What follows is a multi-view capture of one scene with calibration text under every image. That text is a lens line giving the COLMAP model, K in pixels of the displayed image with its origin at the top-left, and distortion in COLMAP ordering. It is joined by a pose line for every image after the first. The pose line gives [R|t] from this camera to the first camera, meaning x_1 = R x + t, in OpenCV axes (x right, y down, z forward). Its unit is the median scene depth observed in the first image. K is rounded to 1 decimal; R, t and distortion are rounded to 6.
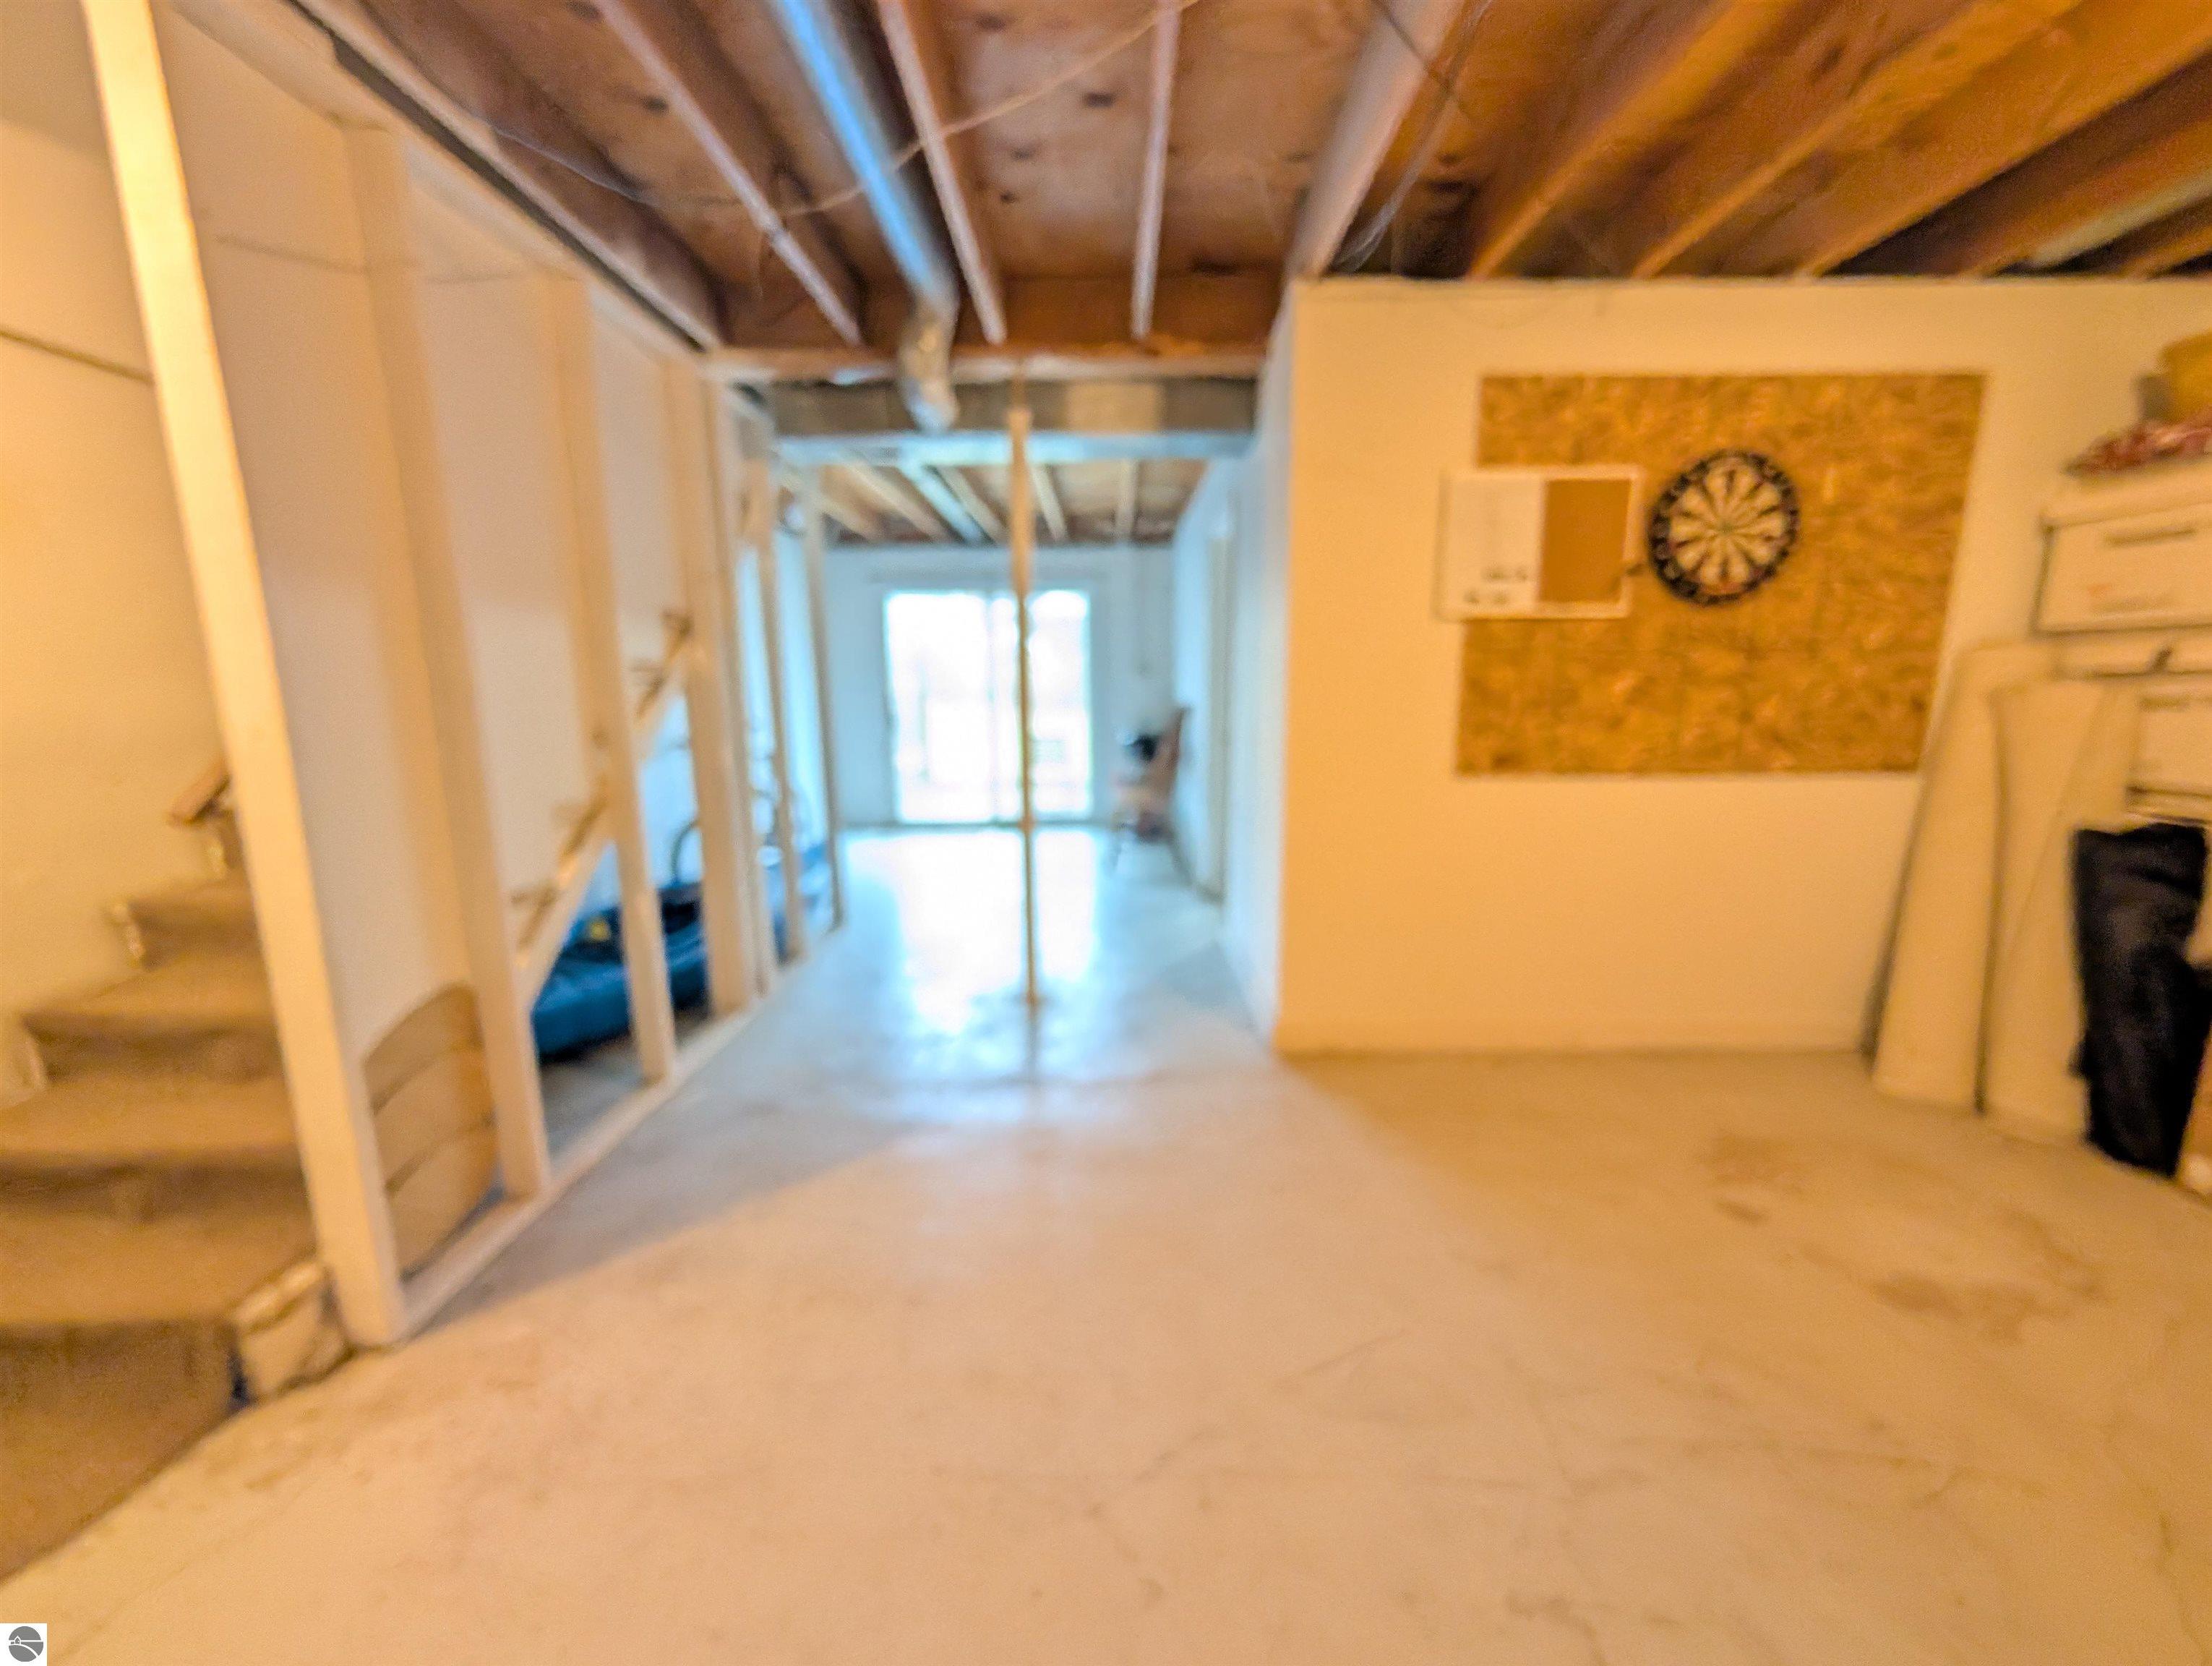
lens RADIAL K [[833.4, 0, 1106.9], [0, 833.4, 838.4], [0, 0, 1]] dist [0.000548, 0.000406]
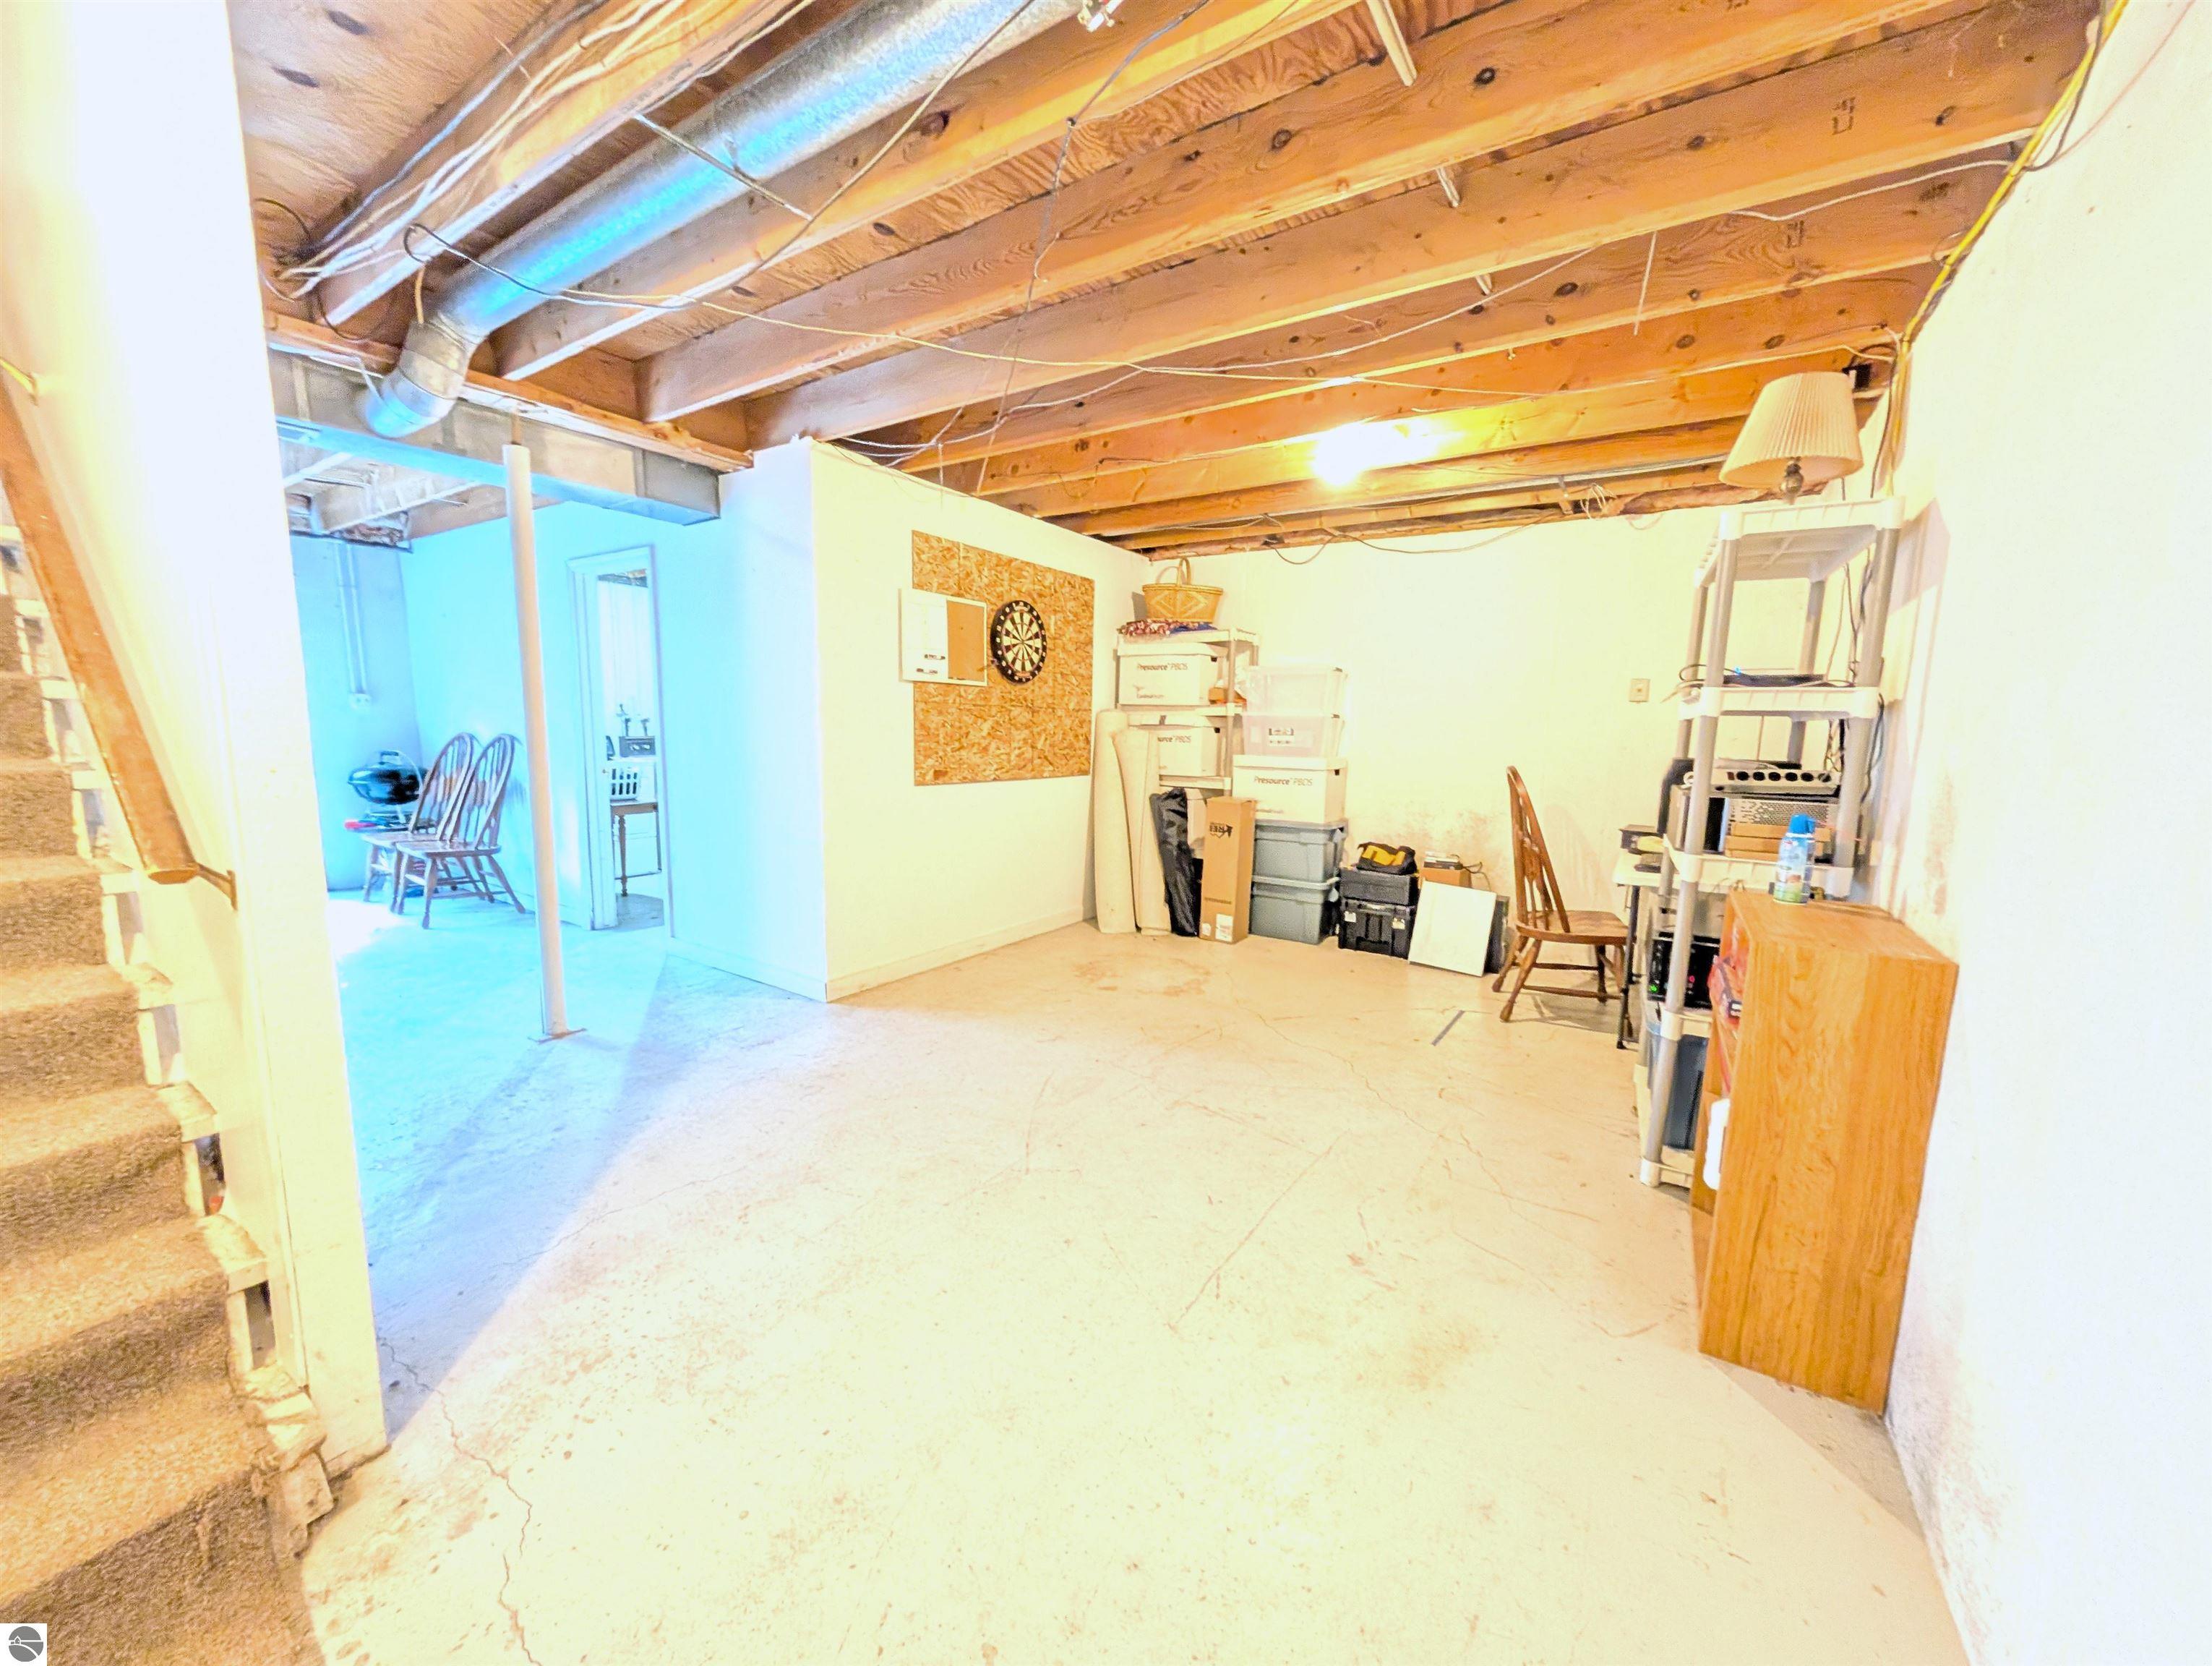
lens RADIAL K [[799.0, 0, 1107.5], [0, 799.0, 839.9], [0, 0, 1]] dist [0.000180, 0.000015]
pose [[0.563176, -0.099709, 0.820299, -0.613951], [0.126867, 0.991357, 0.033401, 0.019513], [-0.816540, 0.085258, 0.570958, -0.106466]]
